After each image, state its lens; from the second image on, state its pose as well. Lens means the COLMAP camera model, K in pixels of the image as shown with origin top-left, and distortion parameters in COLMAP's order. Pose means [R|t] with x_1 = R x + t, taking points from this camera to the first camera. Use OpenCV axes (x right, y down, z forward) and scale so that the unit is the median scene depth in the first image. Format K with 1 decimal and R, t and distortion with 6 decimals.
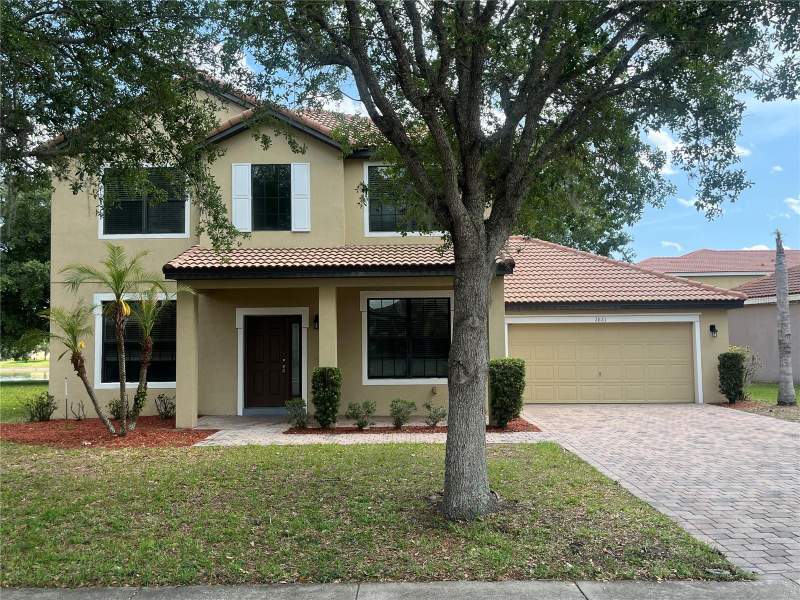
lens RADIAL K [[702.9, 0, 401.0], [0, 702.9, 303.3], [0, 0, 1]] dist [0.037499, 0.000626]
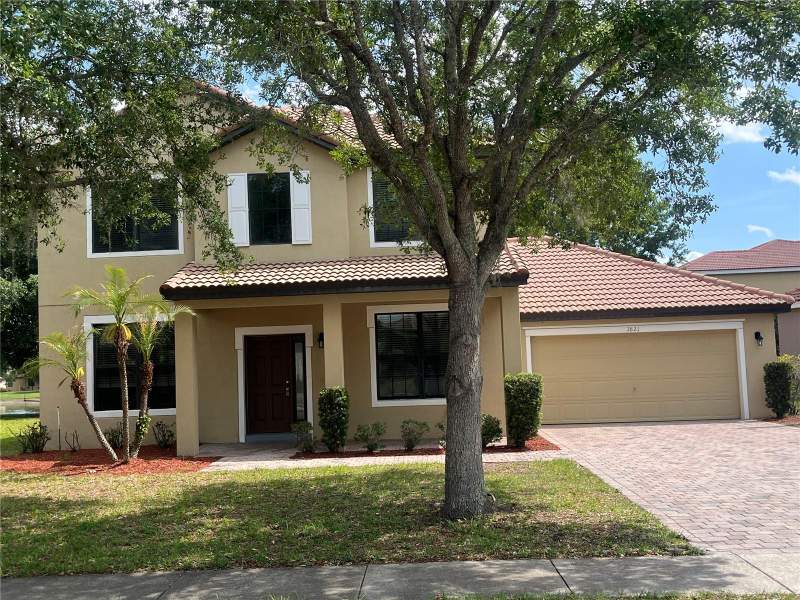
lens RADIAL K [[878.4, 0, 401.1], [0, 878.4, 296.4], [0, 0, 1]] dist [0.028774, 0.000000]
pose [[0.999369, -0.026918, -0.023157, 0.016634], [0.026510, 0.999491, -0.017726, -0.009448], [0.023623, 0.017101, 0.999575, -0.184326]]
